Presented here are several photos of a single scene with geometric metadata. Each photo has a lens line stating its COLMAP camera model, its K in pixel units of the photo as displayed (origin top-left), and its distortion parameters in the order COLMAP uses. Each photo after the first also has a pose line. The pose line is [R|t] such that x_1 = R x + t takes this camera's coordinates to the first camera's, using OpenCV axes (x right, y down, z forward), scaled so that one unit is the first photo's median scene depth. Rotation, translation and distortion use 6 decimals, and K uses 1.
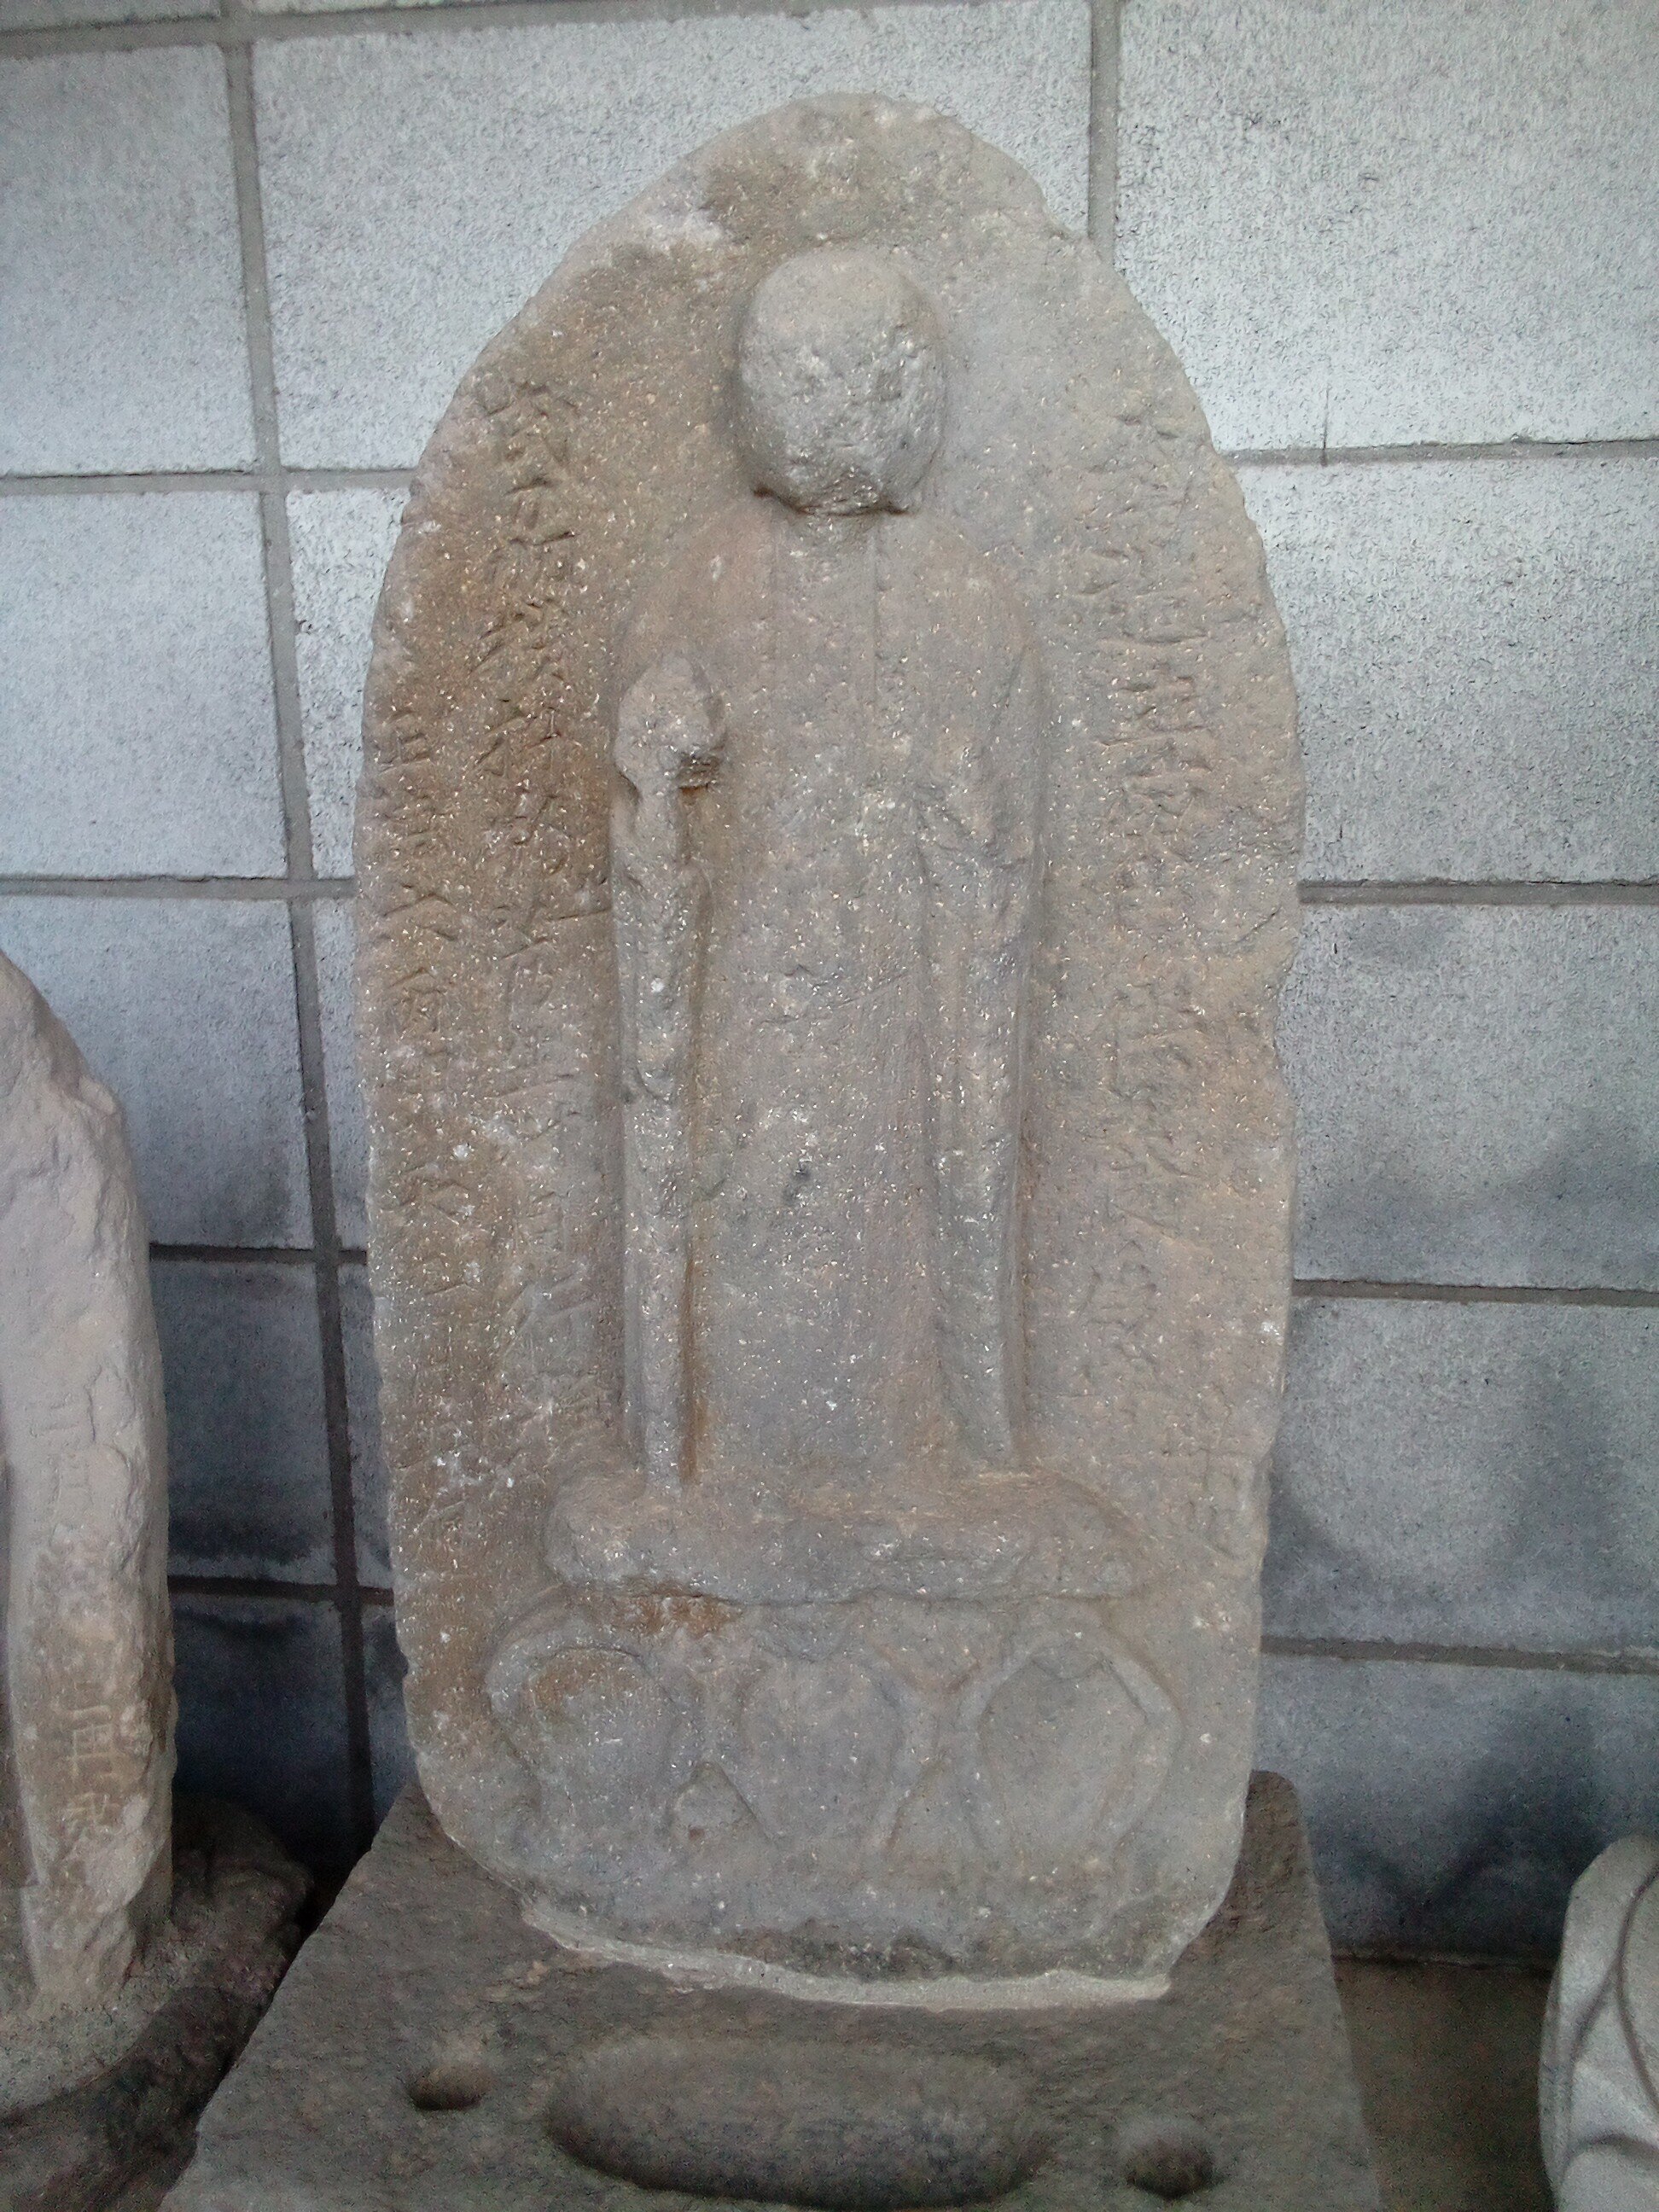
lens RADIAL K [[1733.4, 0, 829.5], [0, 1733.4, 1106.0], [0, 0, 1]] dist [0.095408, -0.172257]
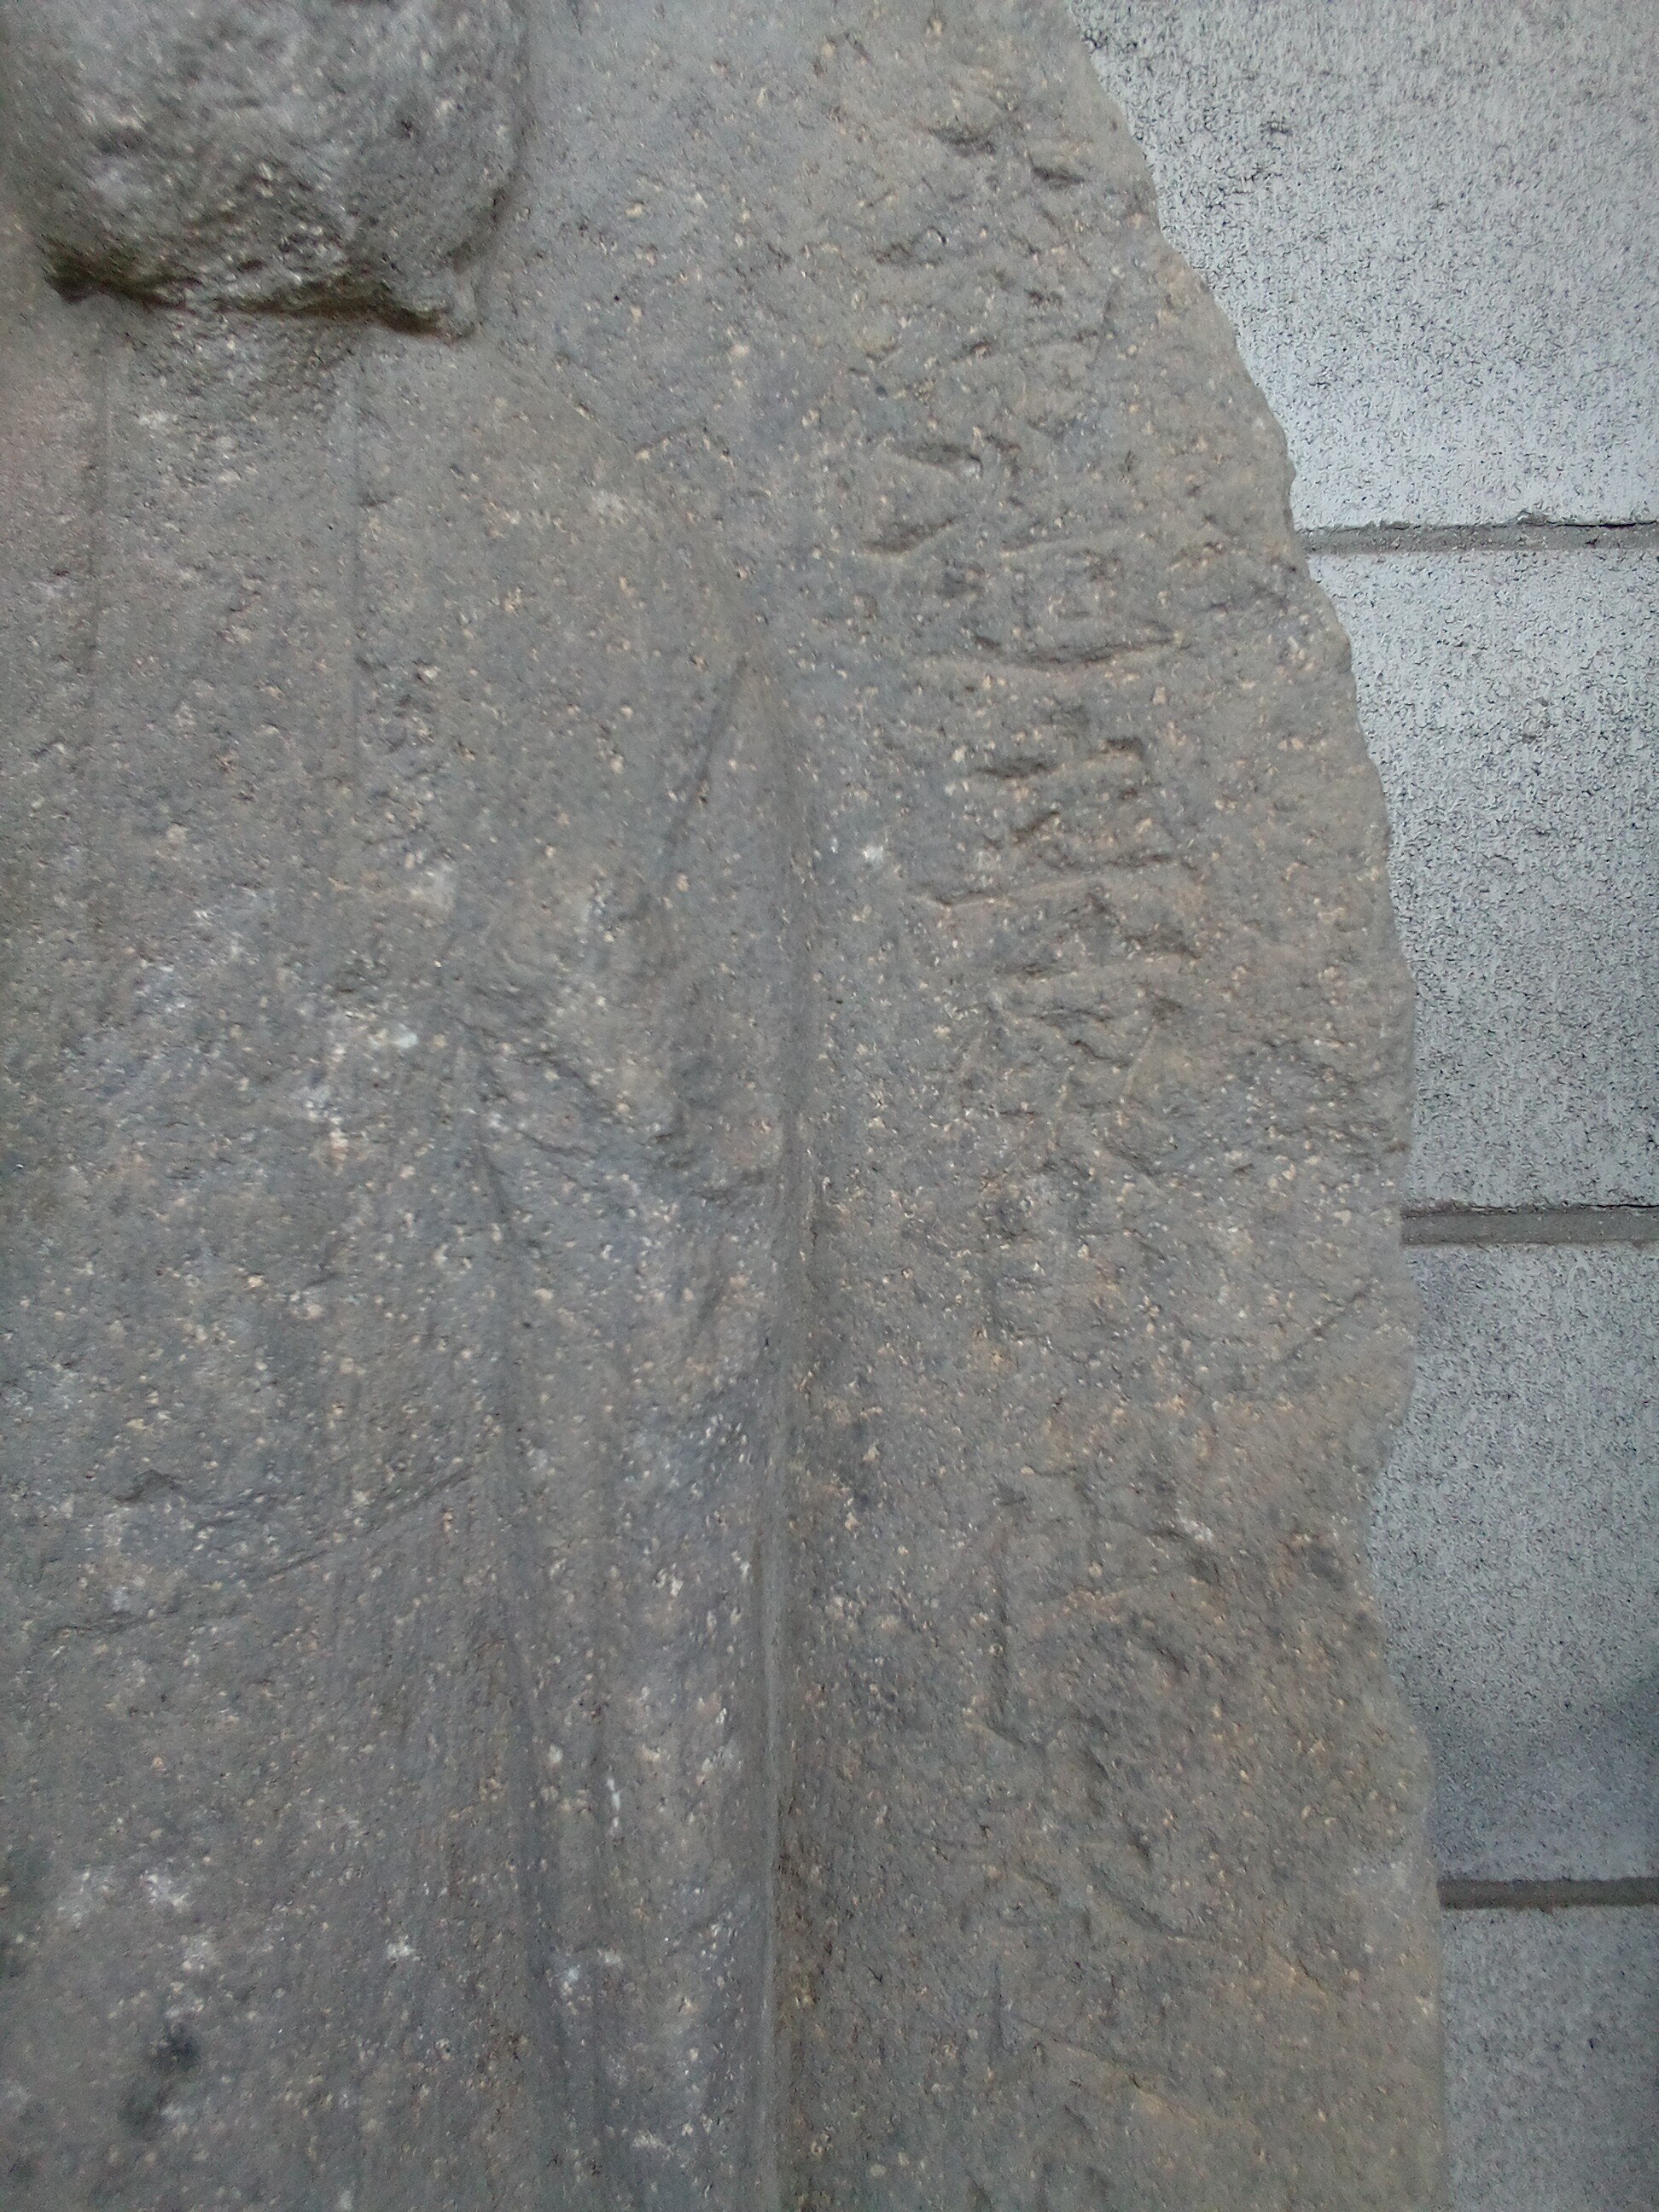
lens RADIAL K [[1733.4, 0, 829.5], [0, 1733.4, 1106.0], [0, 0, 1]] dist [0.095408, -0.172257]
pose [[0.992253, -0.014604, 0.123373, 0.074963], [0.037624, 0.981757, -0.186383, -0.078379], [-0.118401, 0.189581, 0.974700, 0.576811]]
